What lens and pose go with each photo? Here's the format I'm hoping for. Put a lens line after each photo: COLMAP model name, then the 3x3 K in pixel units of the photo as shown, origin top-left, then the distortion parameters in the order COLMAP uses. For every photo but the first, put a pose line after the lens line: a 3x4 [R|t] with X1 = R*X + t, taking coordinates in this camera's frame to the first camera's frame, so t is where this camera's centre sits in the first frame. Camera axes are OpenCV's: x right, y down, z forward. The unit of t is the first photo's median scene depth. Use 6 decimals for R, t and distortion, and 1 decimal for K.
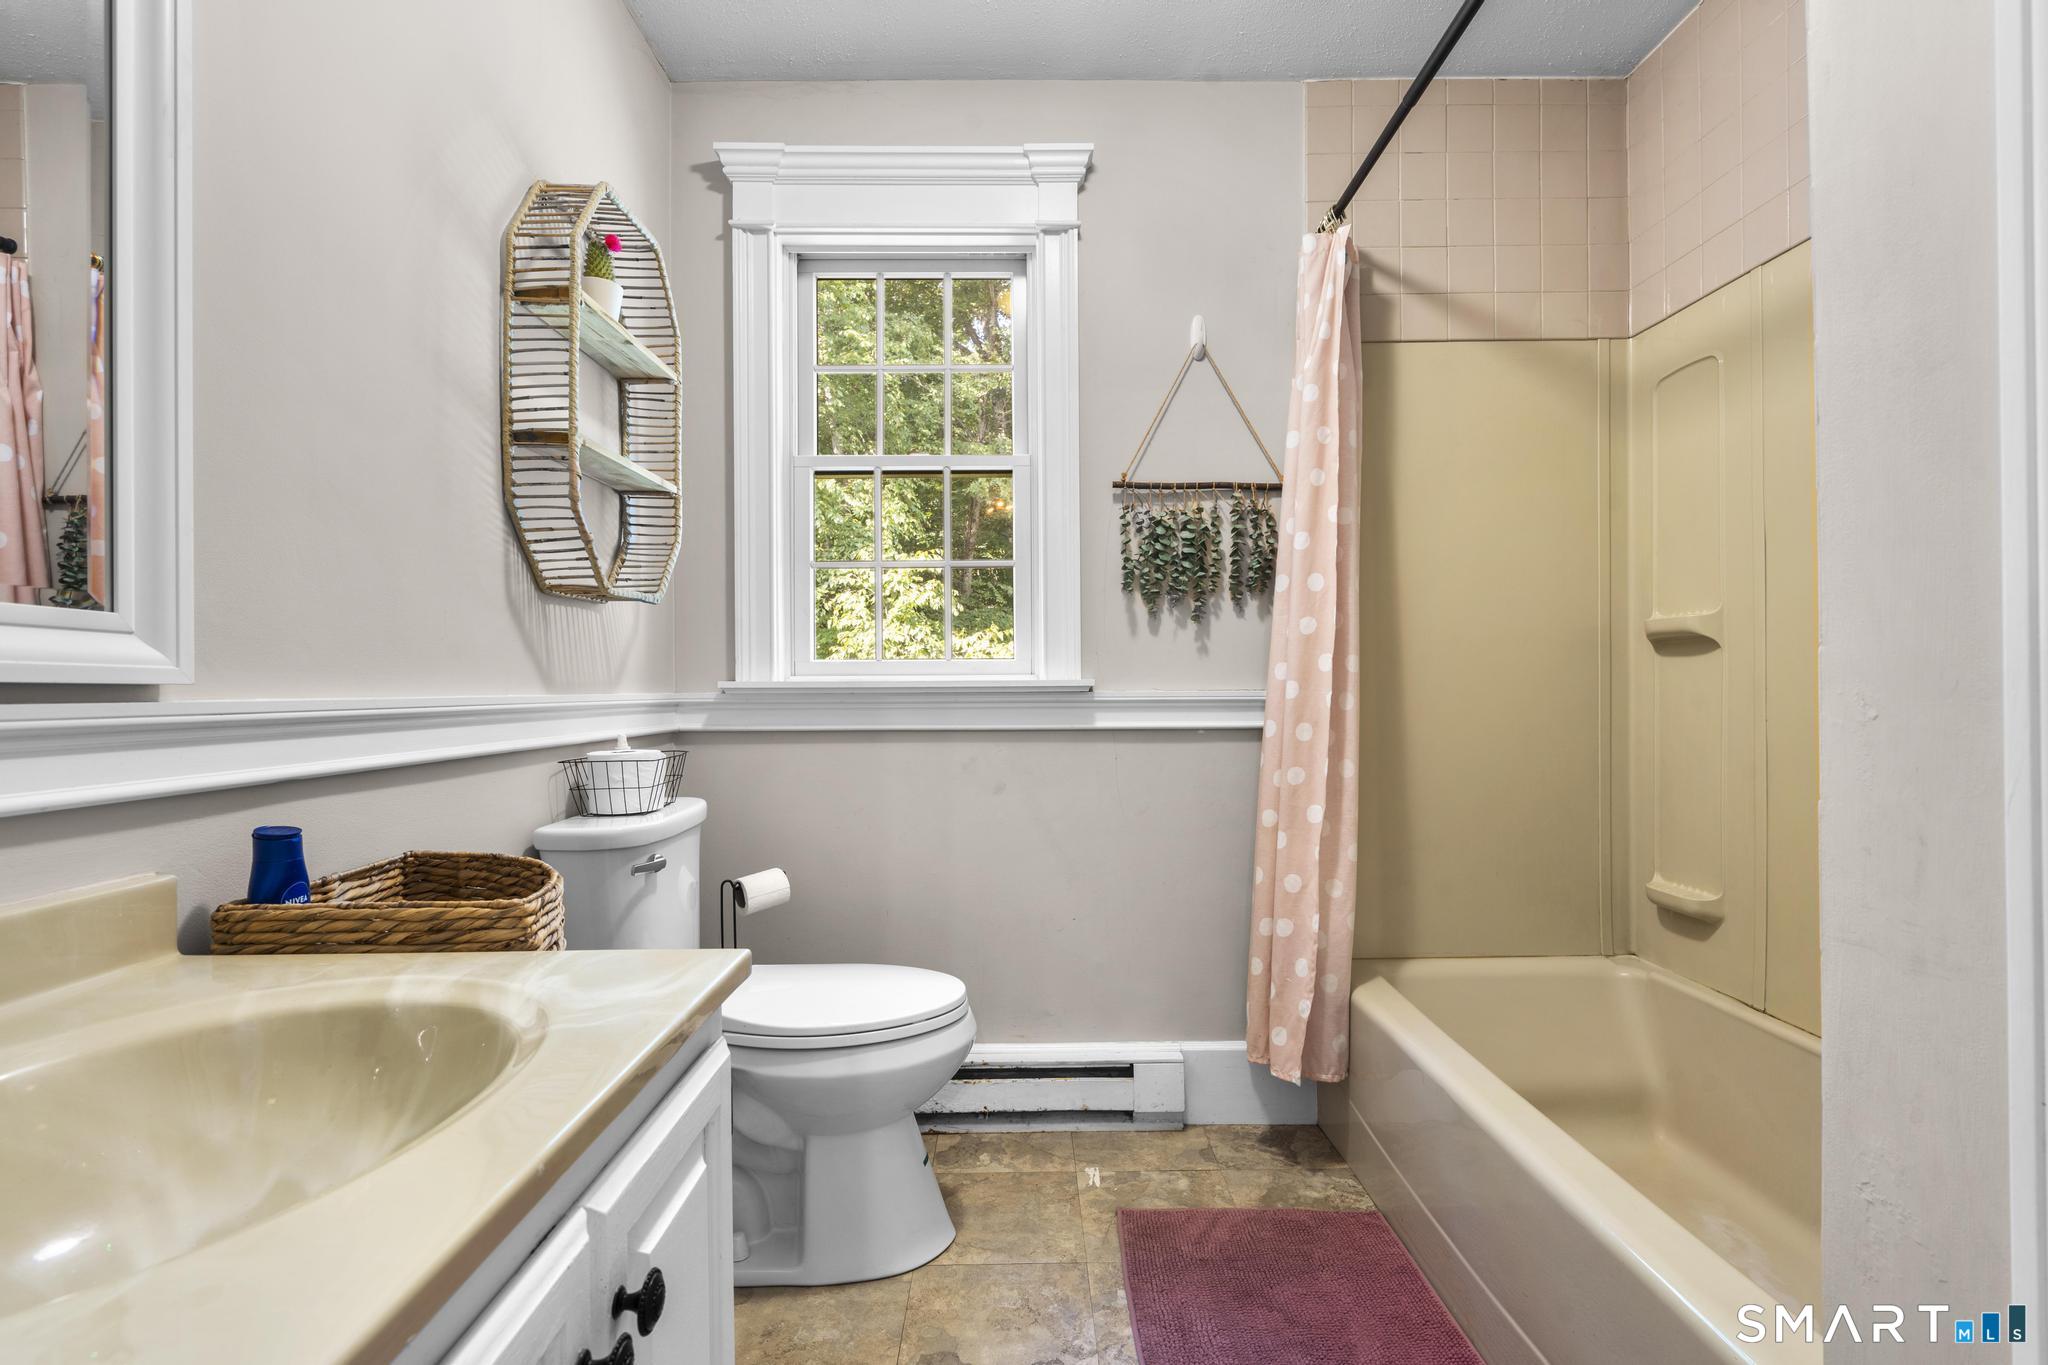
lens RADIAL K [[919.6, 0, 1028.4], [0, 919.6, 681.2], [0, 0, 1]] dist [-0.008954, 0.004355]
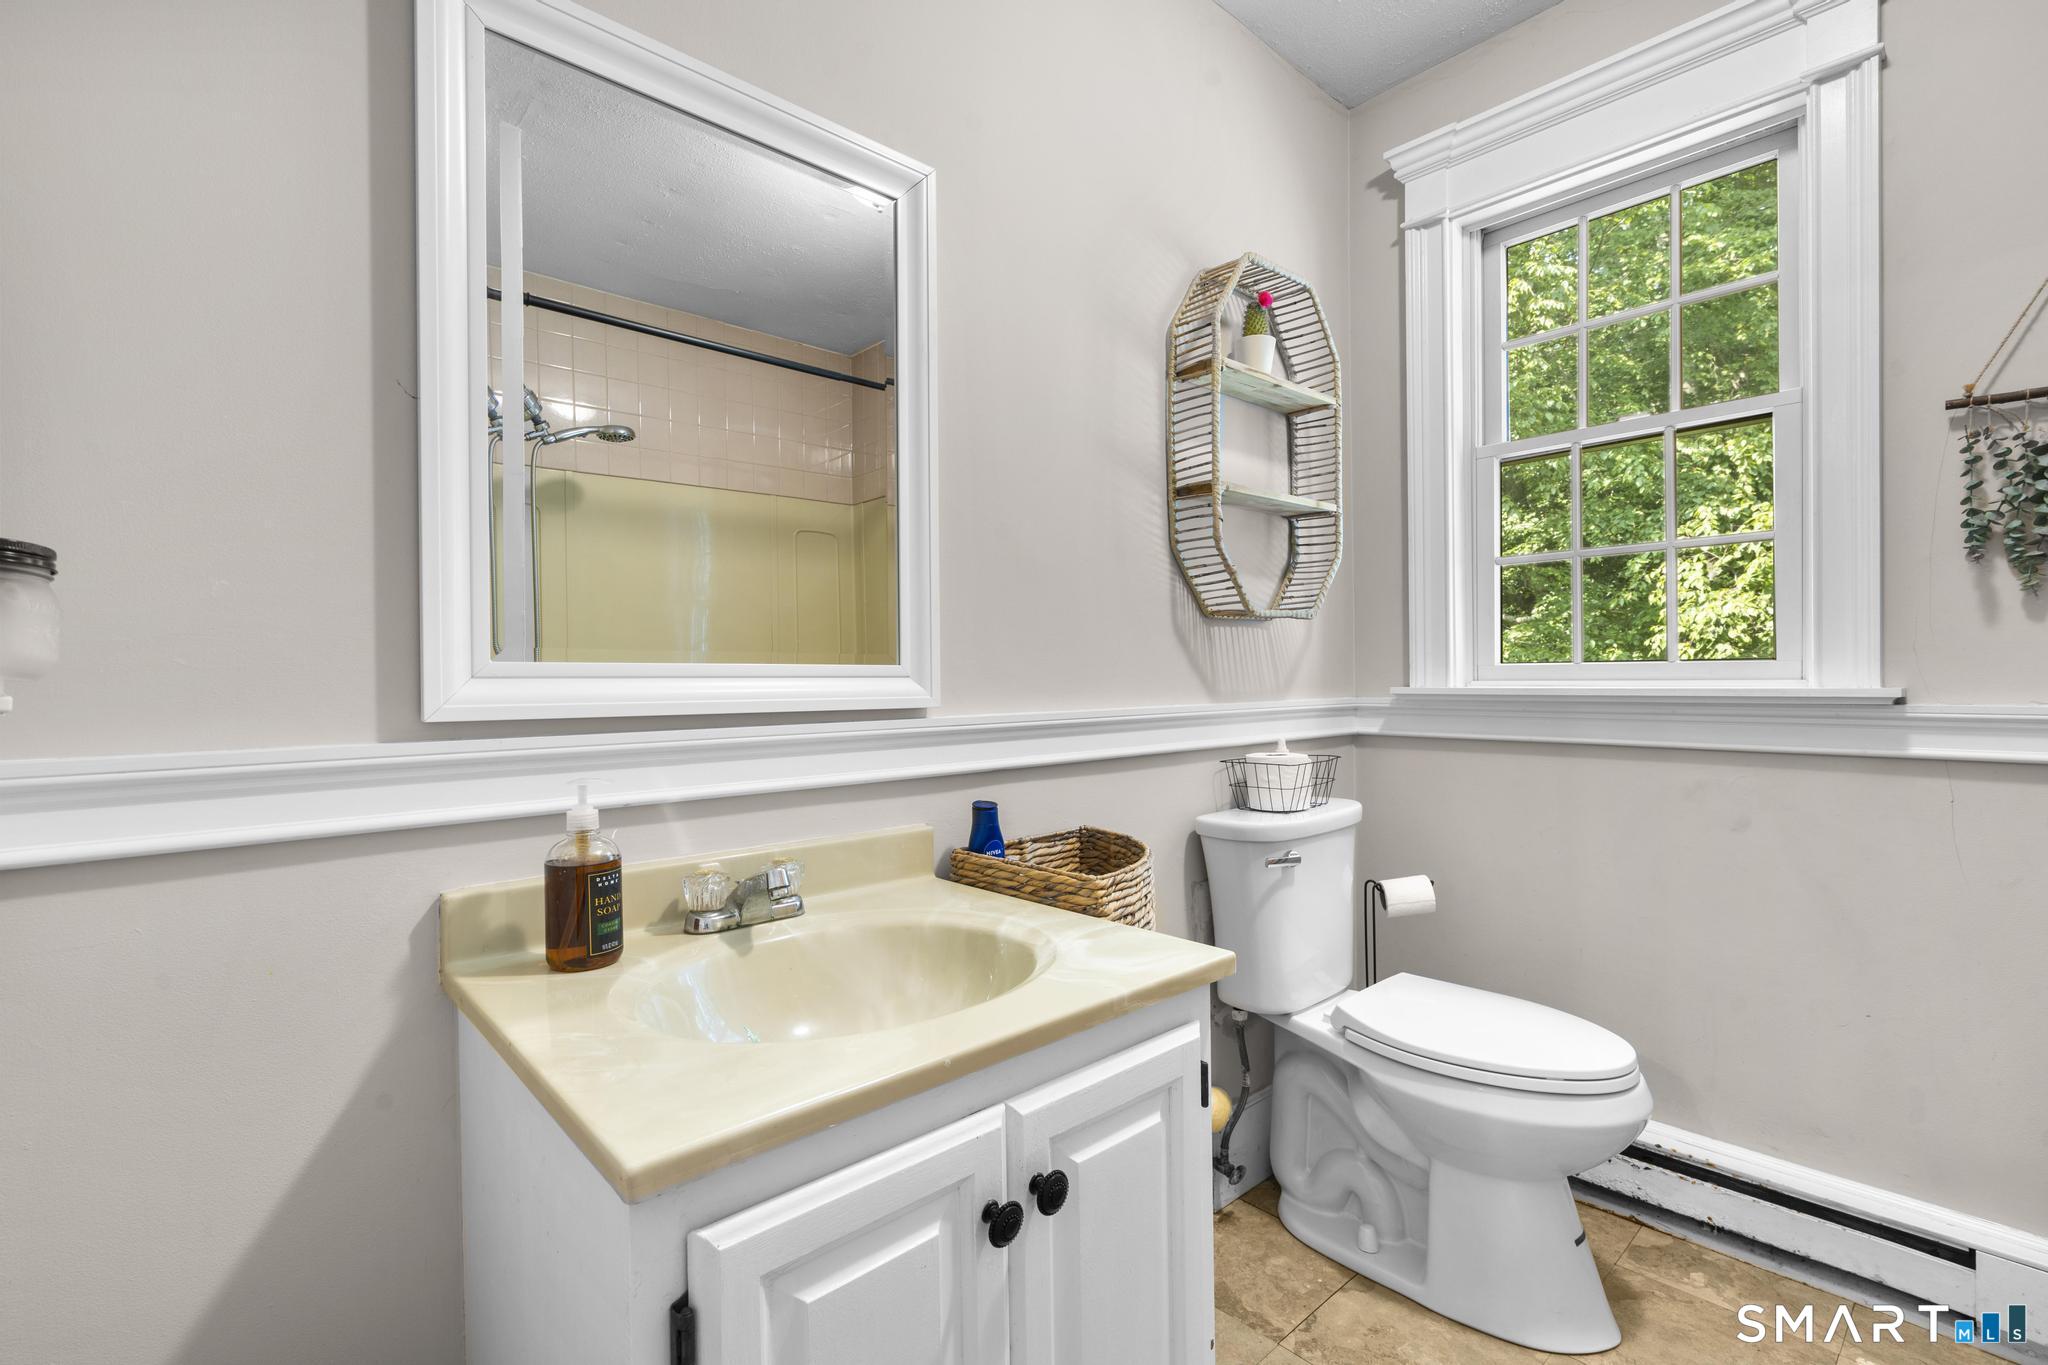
lens RADIAL K [[919.6, 0, 1020.6], [0, 919.6, 681.4], [0, 0, 1]] dist [-0.008954, 0.004355]
pose [[0.664641, 0.002305, -0.747159, 0.167727], [0.011744, 0.999839, 0.013532, -0.028073], [0.747071, -0.017769, 0.664507, 0.023834]]
